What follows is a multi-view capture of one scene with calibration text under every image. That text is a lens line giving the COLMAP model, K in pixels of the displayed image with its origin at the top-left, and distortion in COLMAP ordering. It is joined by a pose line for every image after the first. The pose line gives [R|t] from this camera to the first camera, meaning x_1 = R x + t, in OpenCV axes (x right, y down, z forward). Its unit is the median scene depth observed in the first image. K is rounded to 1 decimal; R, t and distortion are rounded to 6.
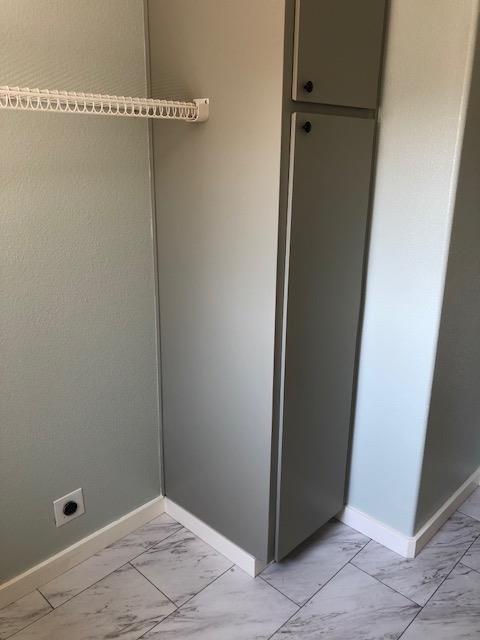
lens RADIAL K [[533.7, 0, 240.0], [0, 533.7, 319.7], [0, 0, 1]] dist [0.006567, 0.015255]
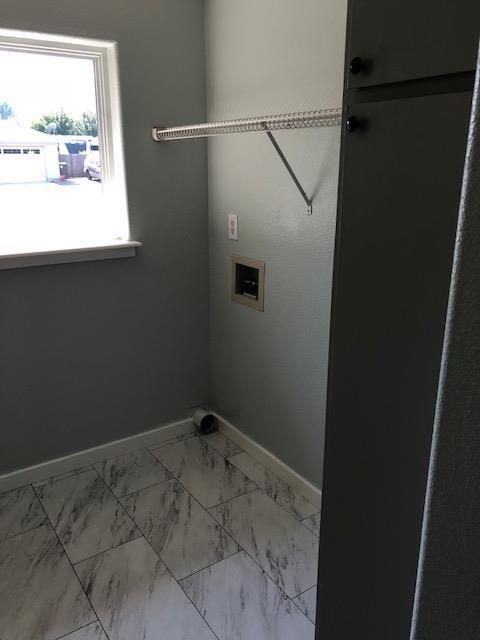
lens RADIAL K [[533.7, 0, 240.1], [0, 533.7, 319.9], [0, 0, 1]] dist [0.006567, 0.015255]
pose [[-0.218406, 0.263402, -0.939637, 0.767619], [-0.306353, 0.895698, 0.322292, -0.258827], [0.926524, 0.358251, -0.114932, 0.869629]]
